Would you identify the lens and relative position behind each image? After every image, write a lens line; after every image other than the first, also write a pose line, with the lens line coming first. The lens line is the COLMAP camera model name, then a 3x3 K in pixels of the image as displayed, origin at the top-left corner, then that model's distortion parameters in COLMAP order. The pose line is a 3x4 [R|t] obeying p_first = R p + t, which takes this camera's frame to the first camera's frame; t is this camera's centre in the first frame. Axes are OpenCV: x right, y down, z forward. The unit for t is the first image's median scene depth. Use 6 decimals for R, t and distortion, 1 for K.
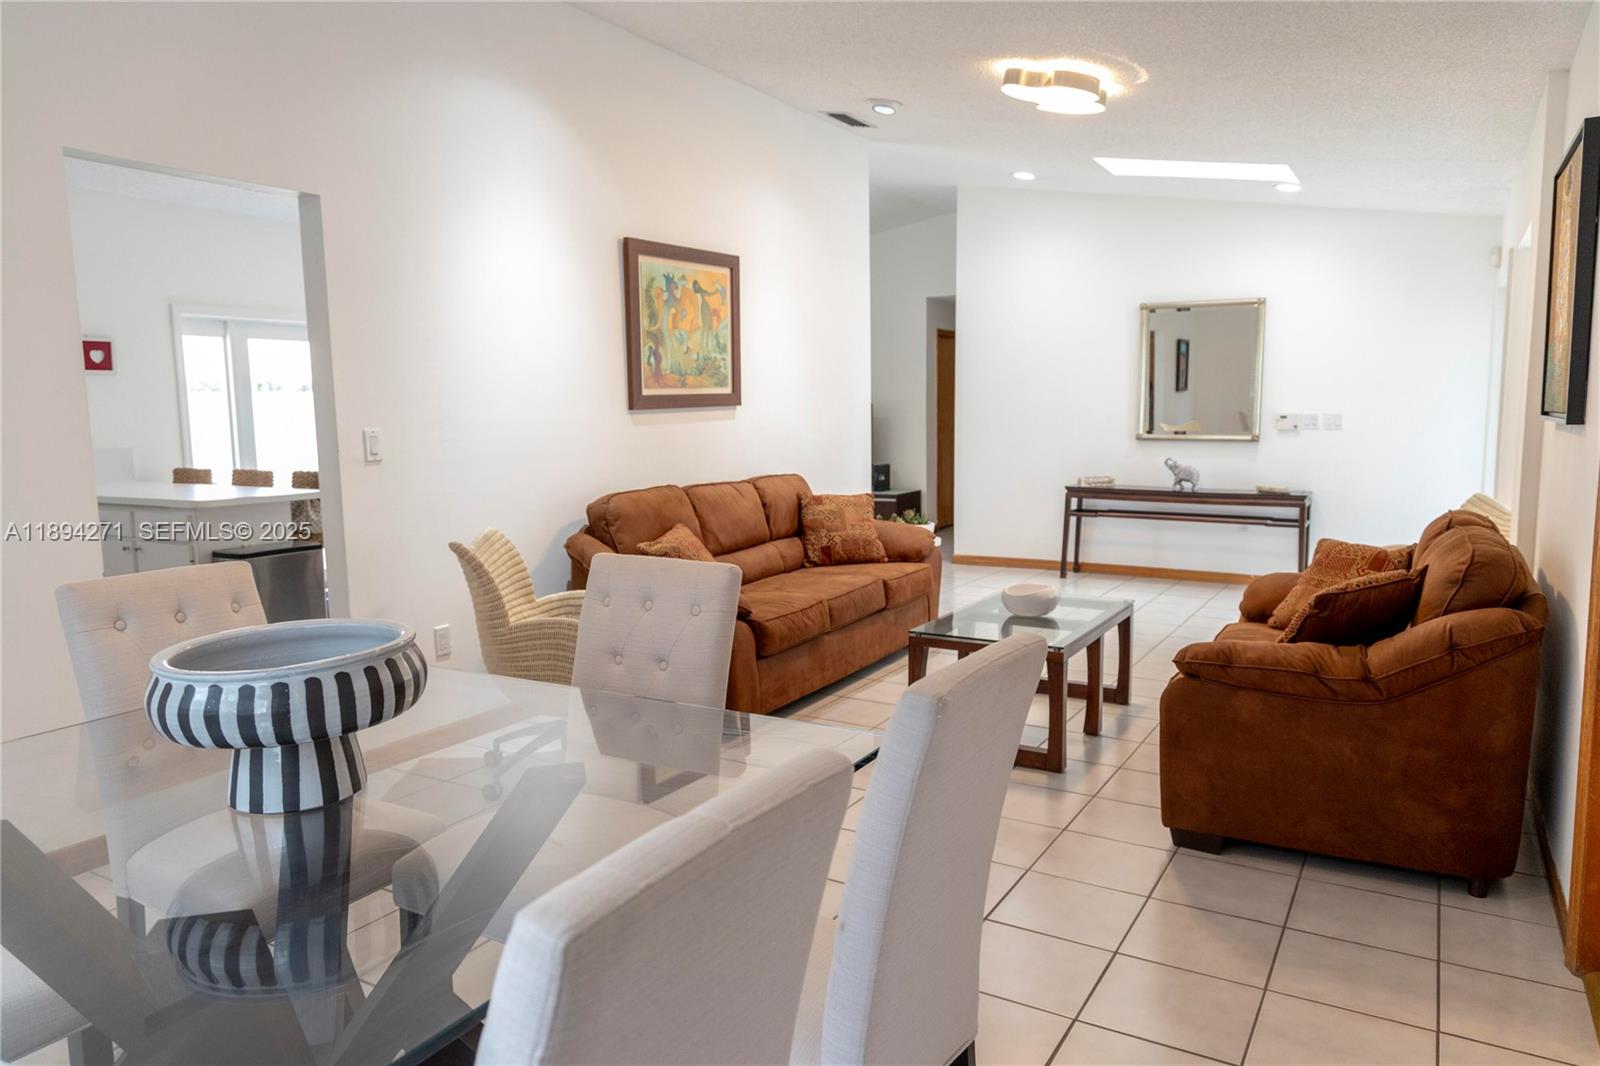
lens RADIAL K [[1054.5, 0, 814.7], [0, 1054.5, 536.6], [0, 0, 1]] dist [0.002622, 0.000231]
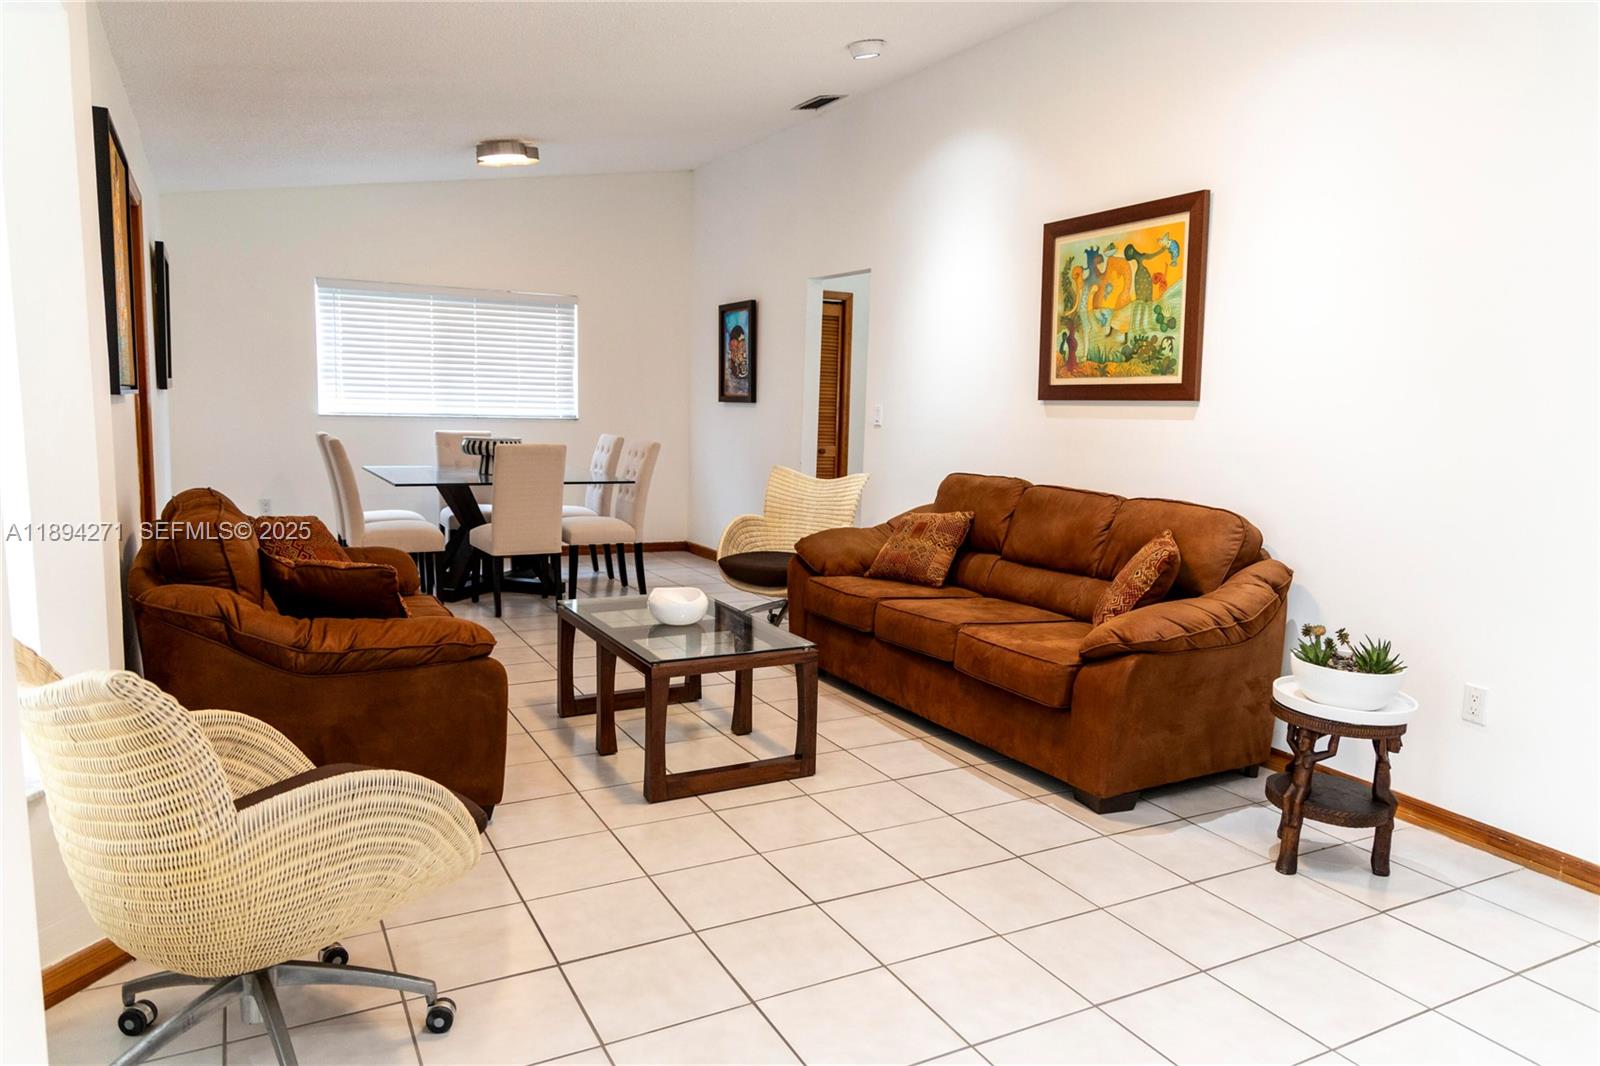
lens RADIAL K [[1054.5, 0, 814.7], [0, 1054.5, 536.6], [0, 0, 1]] dist [0.002622, 0.000231]
pose [[-0.512970, 0.109035, -0.851454, 0.733802], [-0.130908, 0.970362, 0.203130, -0.158231], [0.848366, 0.215661, -0.483493, 1.240724]]
